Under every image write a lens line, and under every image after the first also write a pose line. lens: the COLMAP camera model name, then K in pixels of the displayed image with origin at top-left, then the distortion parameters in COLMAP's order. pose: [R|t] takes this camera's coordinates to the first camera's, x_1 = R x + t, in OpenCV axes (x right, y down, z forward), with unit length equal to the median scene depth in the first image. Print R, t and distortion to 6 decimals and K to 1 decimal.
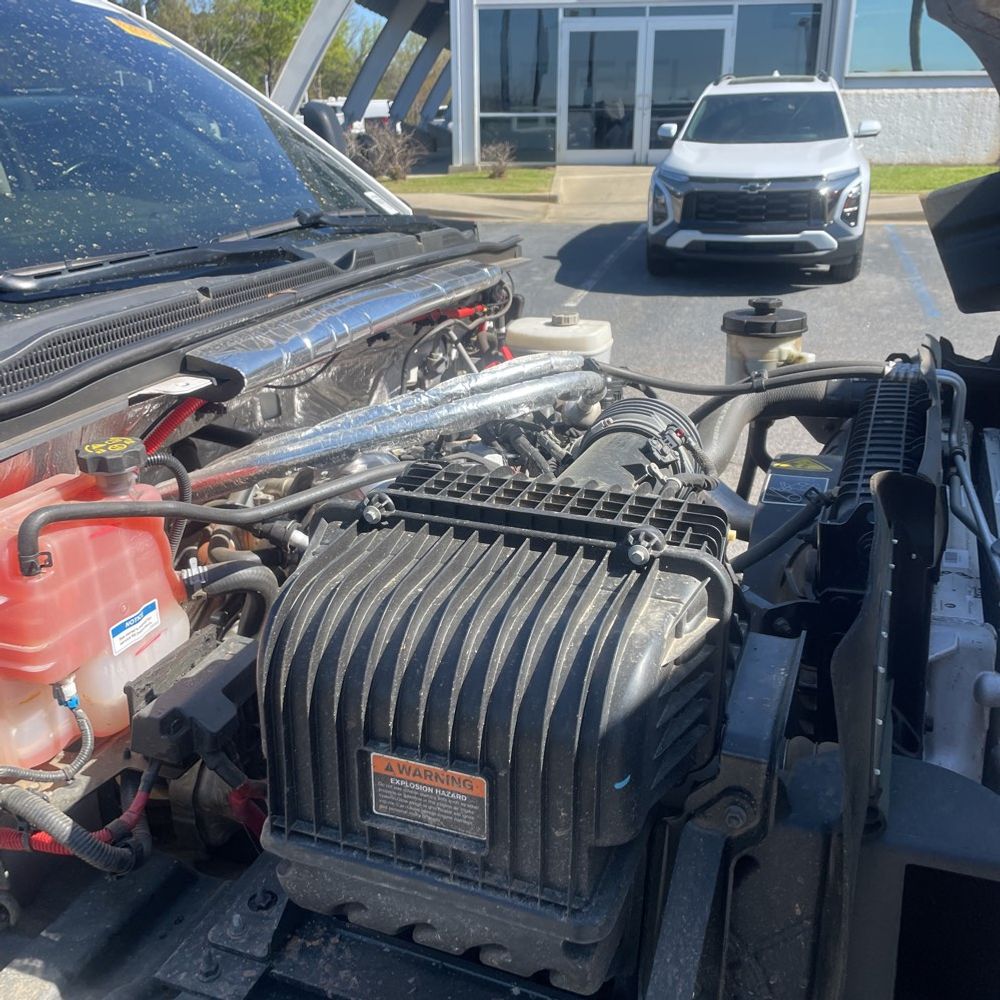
lens RADIAL K [[1006.7, 0, 481.8], [0, 1006.7, 492.3], [0, 0, 1]] dist [0.111169, -0.148898]
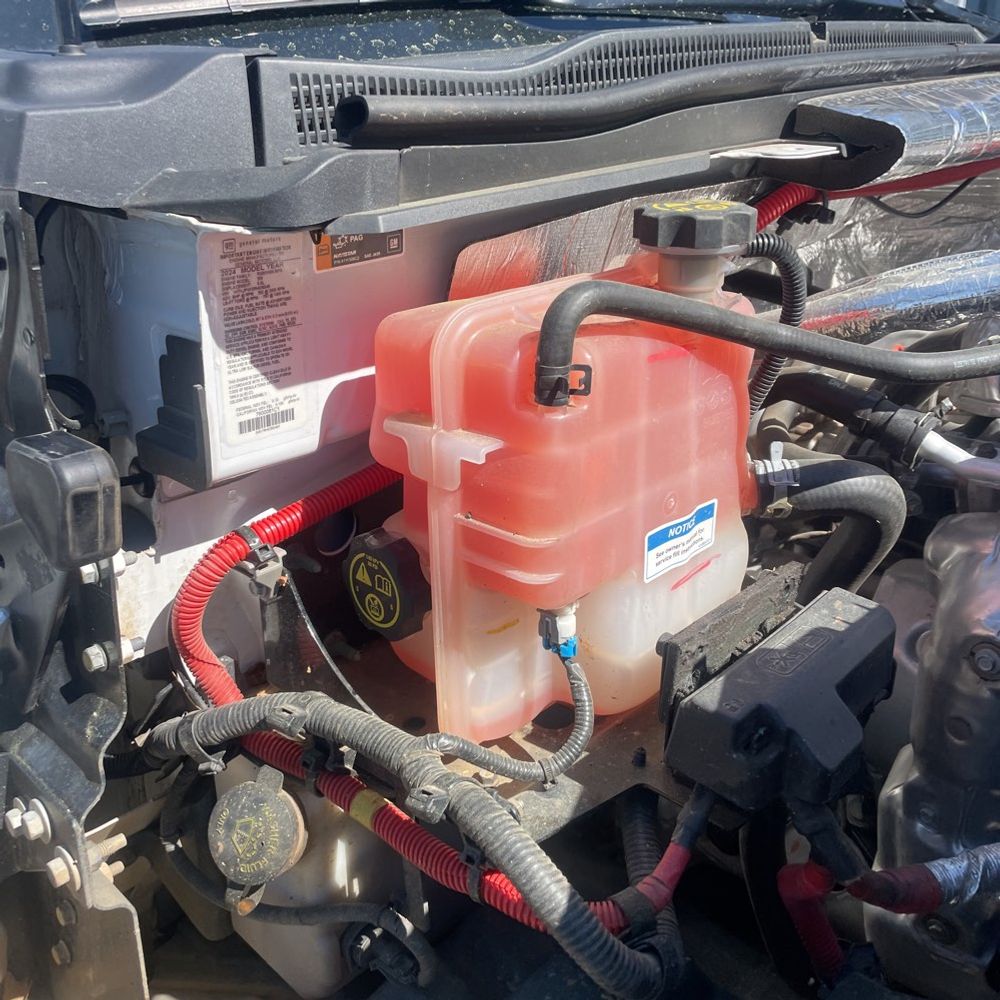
lens RADIAL K [[1012.7, 0, 494.0], [0, 1012.7, 498.3], [0, 0, 1]] dist [0.083292, -0.104300]
pose [[0.926736, 0.158708, -0.340547, -0.257917], [-0.145146, 0.987265, 0.065116, 0.091056], [0.346545, -0.010916, 0.937970, 0.453032]]
